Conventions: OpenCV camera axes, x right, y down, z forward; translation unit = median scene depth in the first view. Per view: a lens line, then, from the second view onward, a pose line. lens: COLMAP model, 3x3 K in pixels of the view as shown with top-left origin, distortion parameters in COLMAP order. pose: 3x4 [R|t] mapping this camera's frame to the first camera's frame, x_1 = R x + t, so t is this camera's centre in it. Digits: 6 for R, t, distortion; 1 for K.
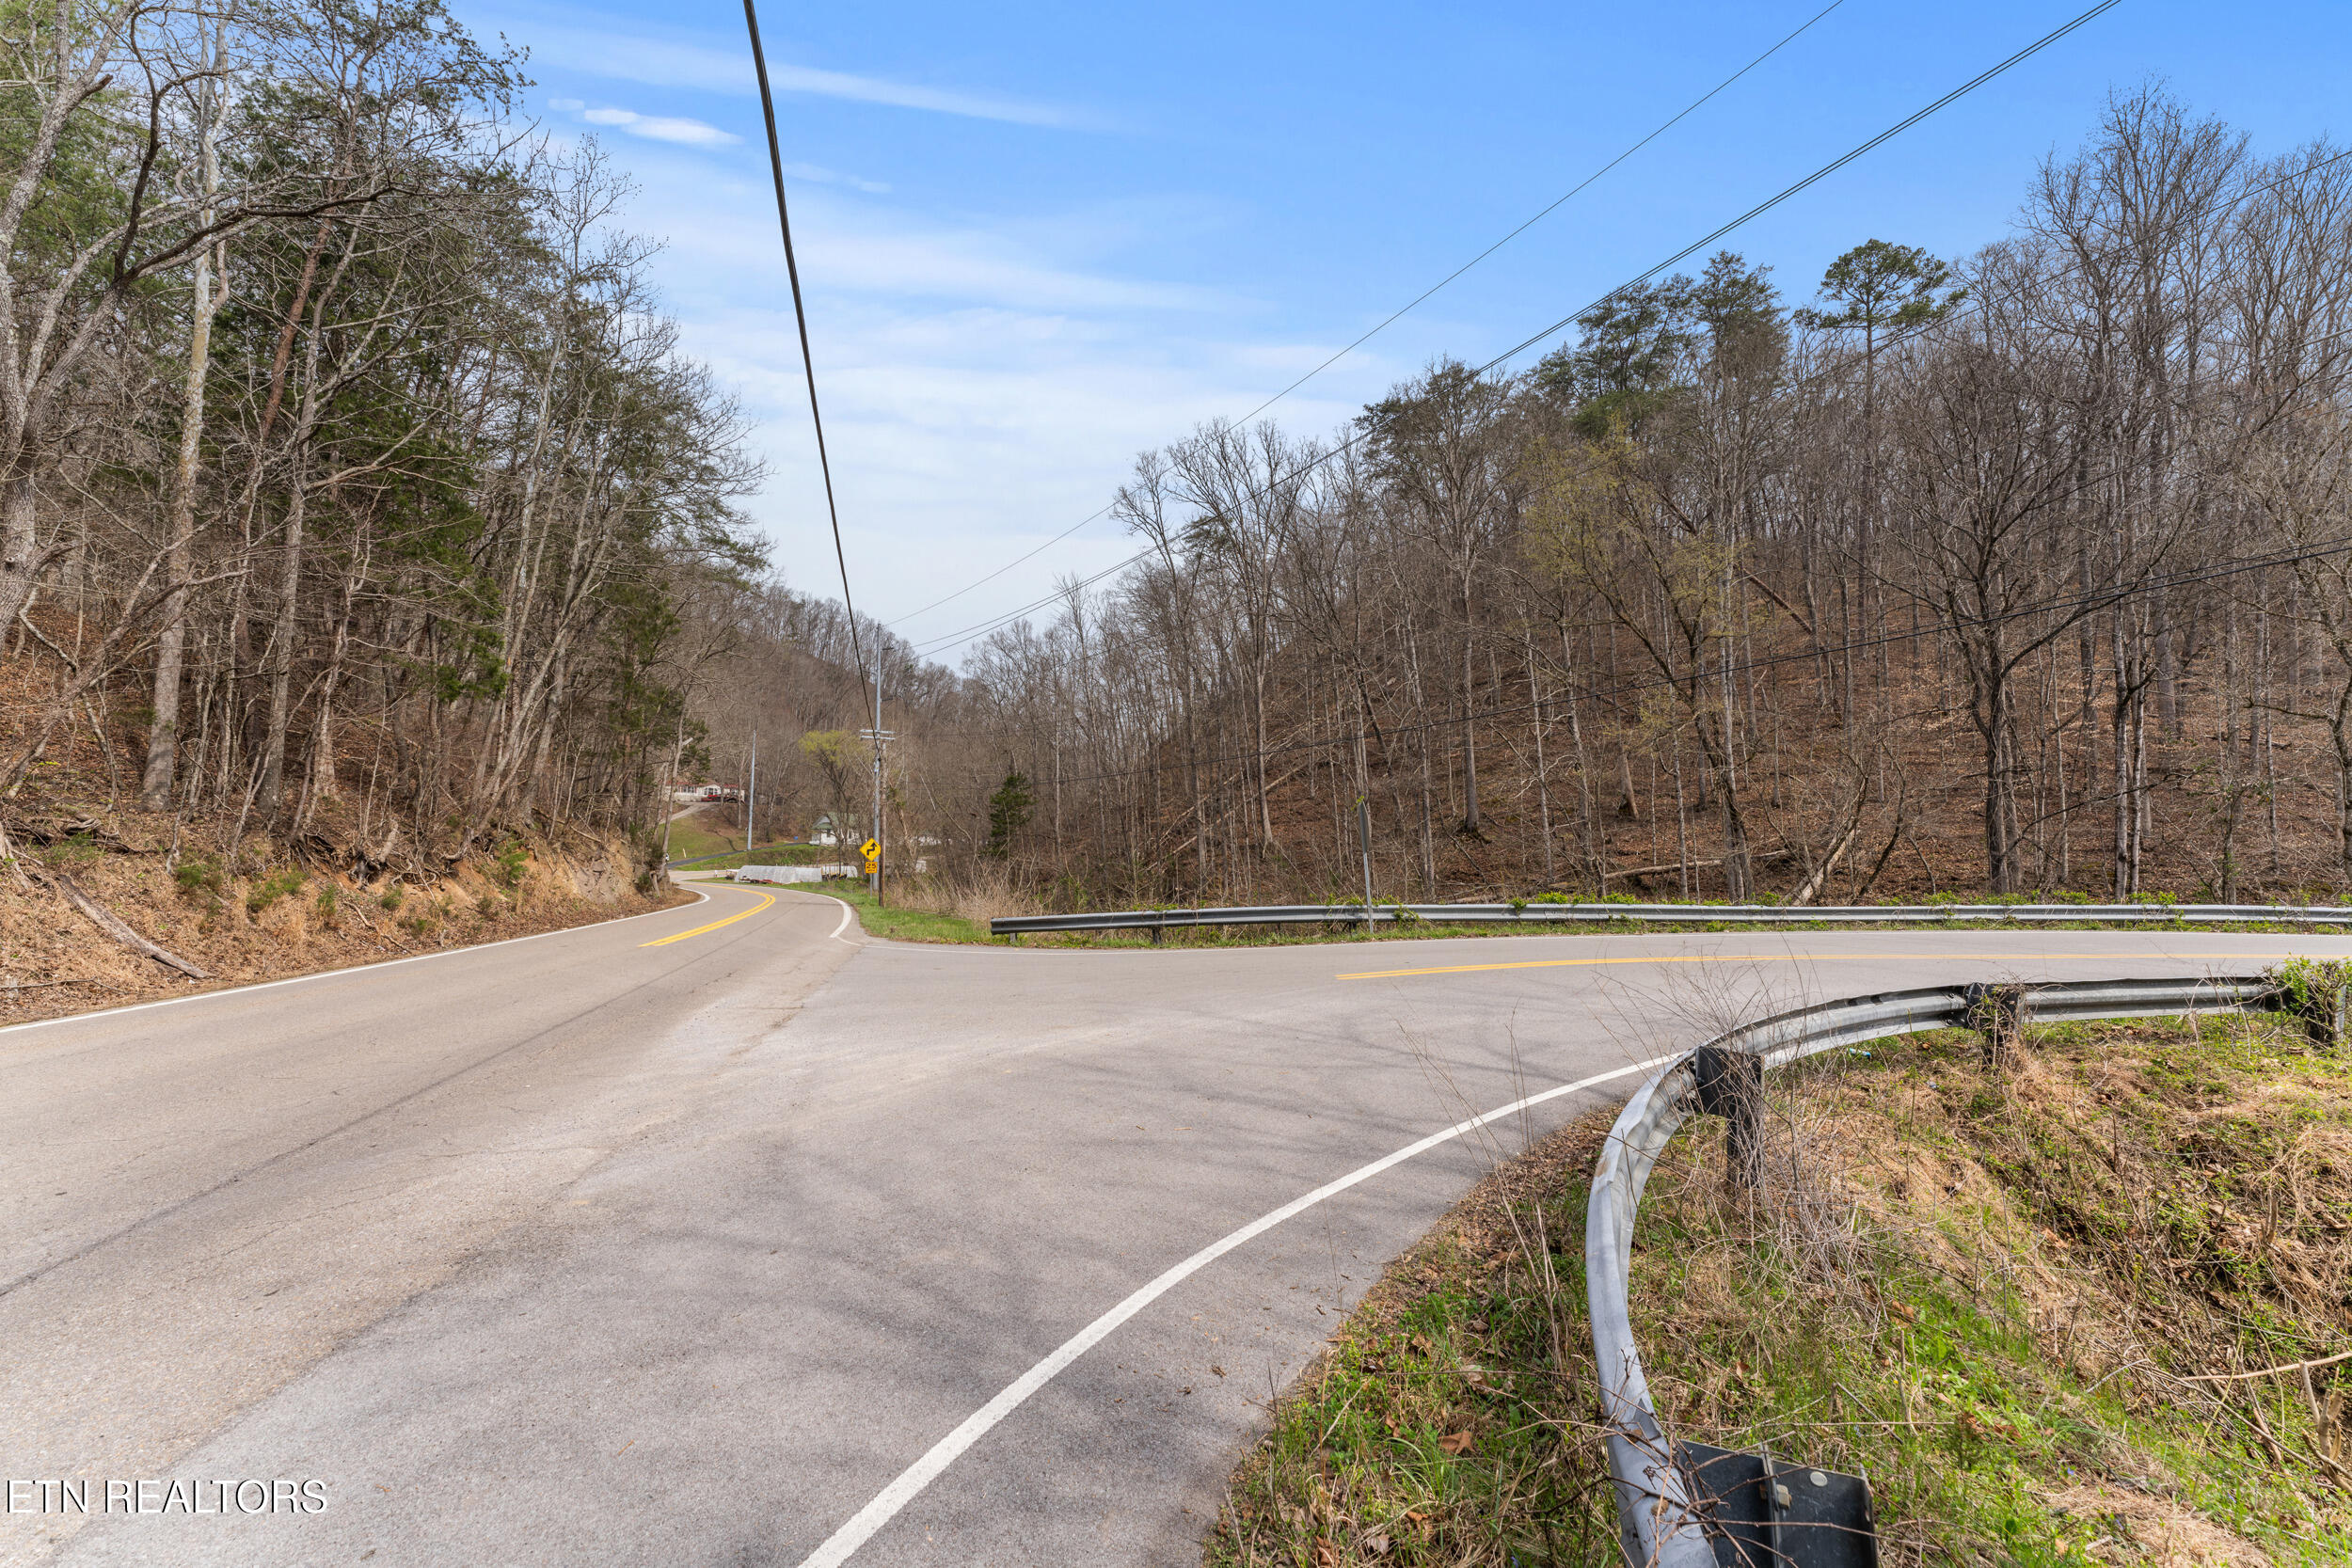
lens RADIAL K [[942.3, 0, 1176.0], [0, 942.3, 784.0], [0, 0, 1]] dist [0.001860, 0.000463]
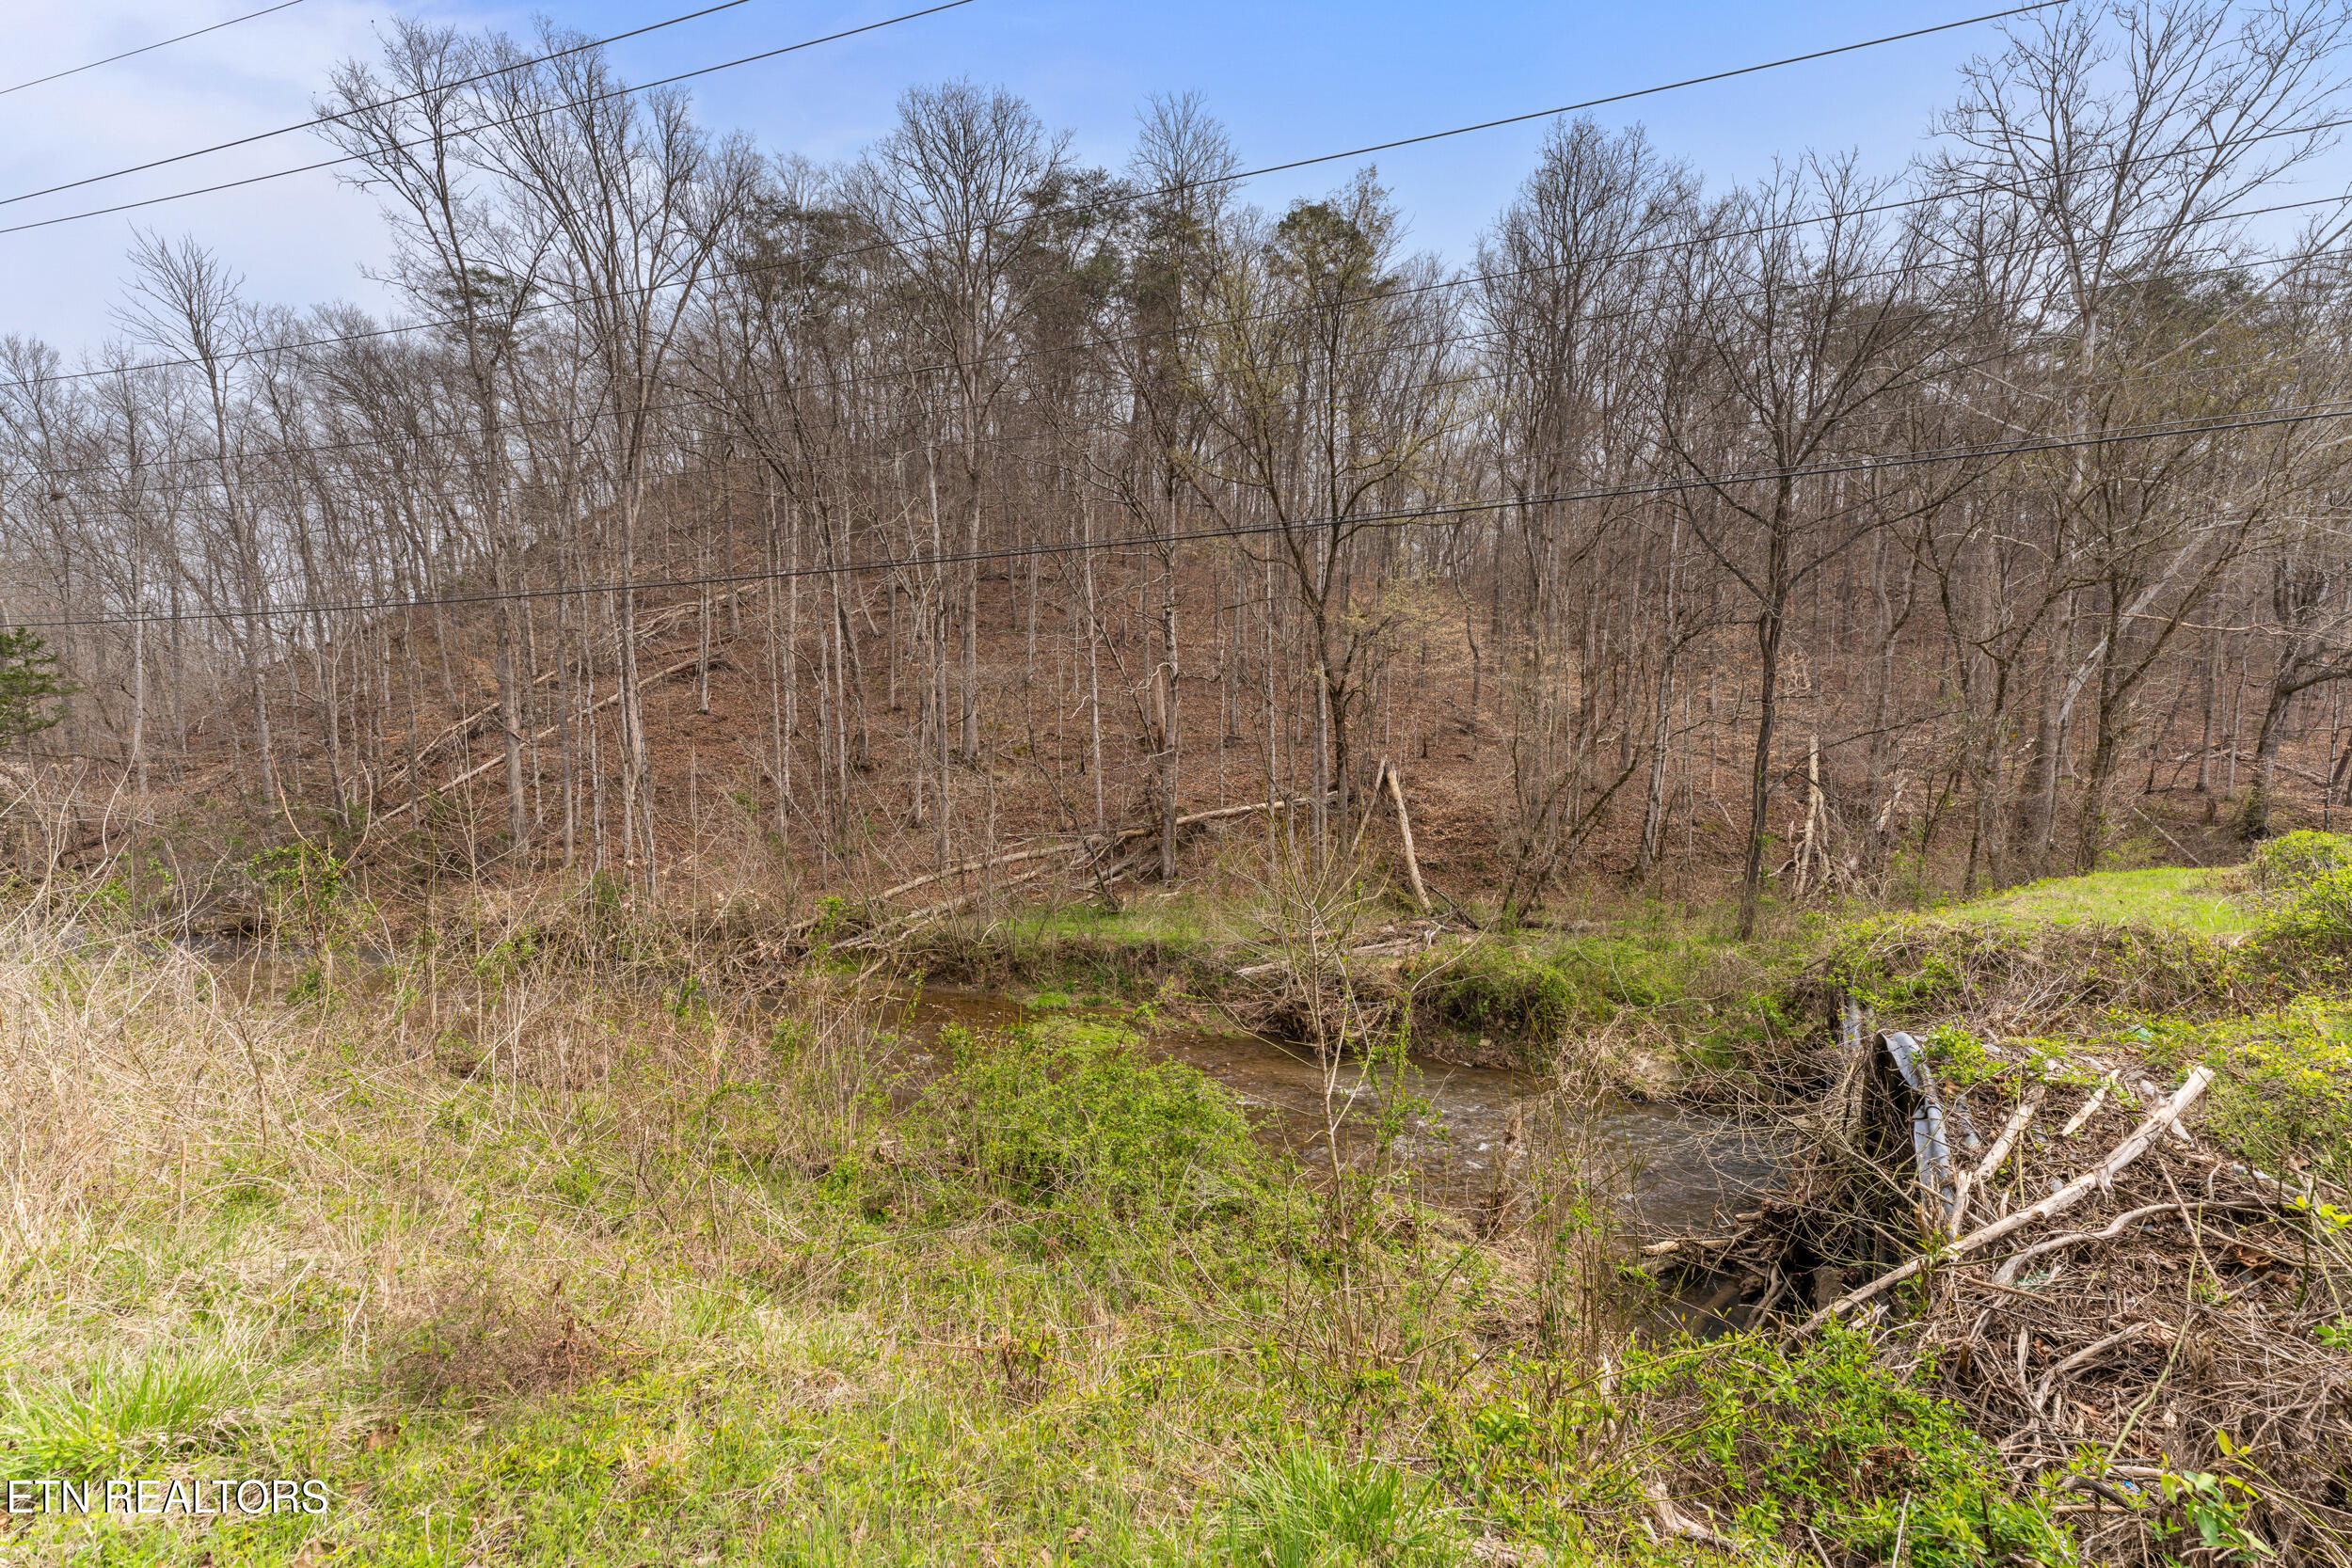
lens RADIAL K [[945.0, 0, 1182.0], [0, 945.0, 775.3], [0, 0, 1]] dist [0.003569, 0.000437]
pose [[0.744322, 0.017324, 0.667596, -0.061635], [-0.050467, 0.998264, 0.030362, 0.026710], [-0.665911, -0.056290, 0.743905, 0.291022]]
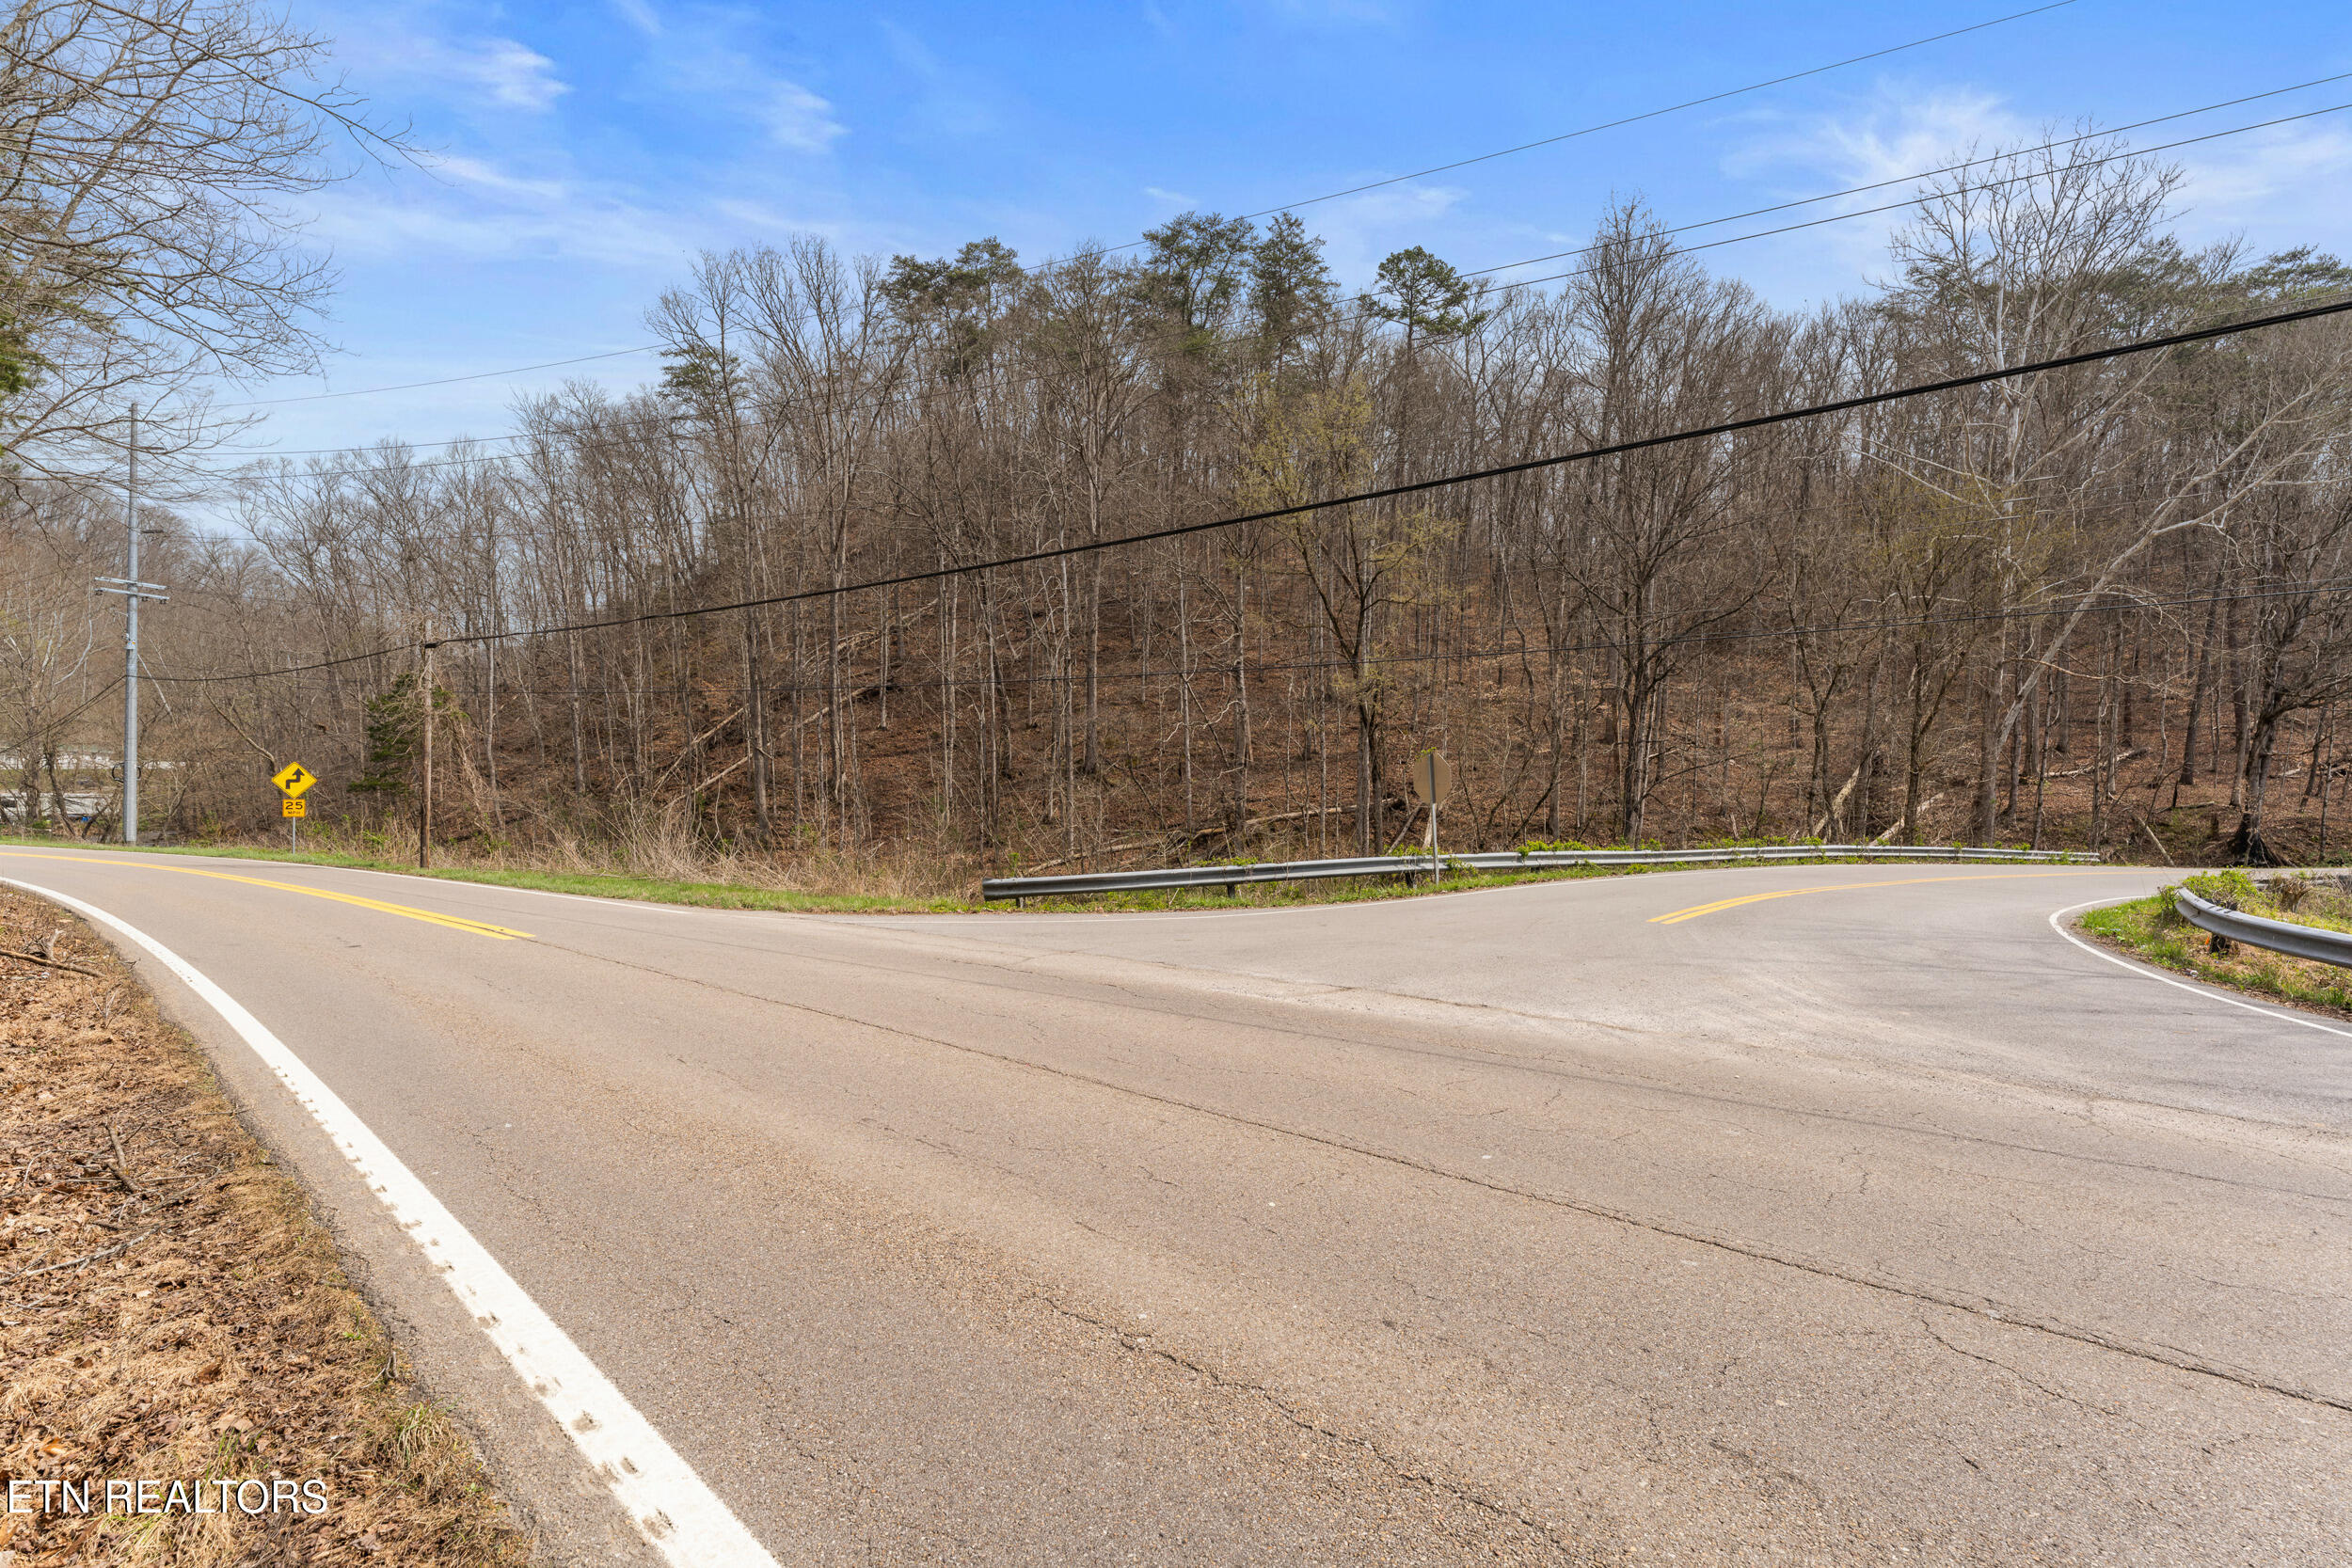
lens RADIAL K [[1077.7, 0, 1176.0], [0, 1077.7, 784.0], [0, 0, 1]] dist [0.022214, 0.000030]
pose [[0.835561, 0.016348, 0.549154, -0.189638], [-0.053951, 0.997168, 0.052404, 0.000873], [-0.546742, -0.073414, 0.834076, 0.048057]]
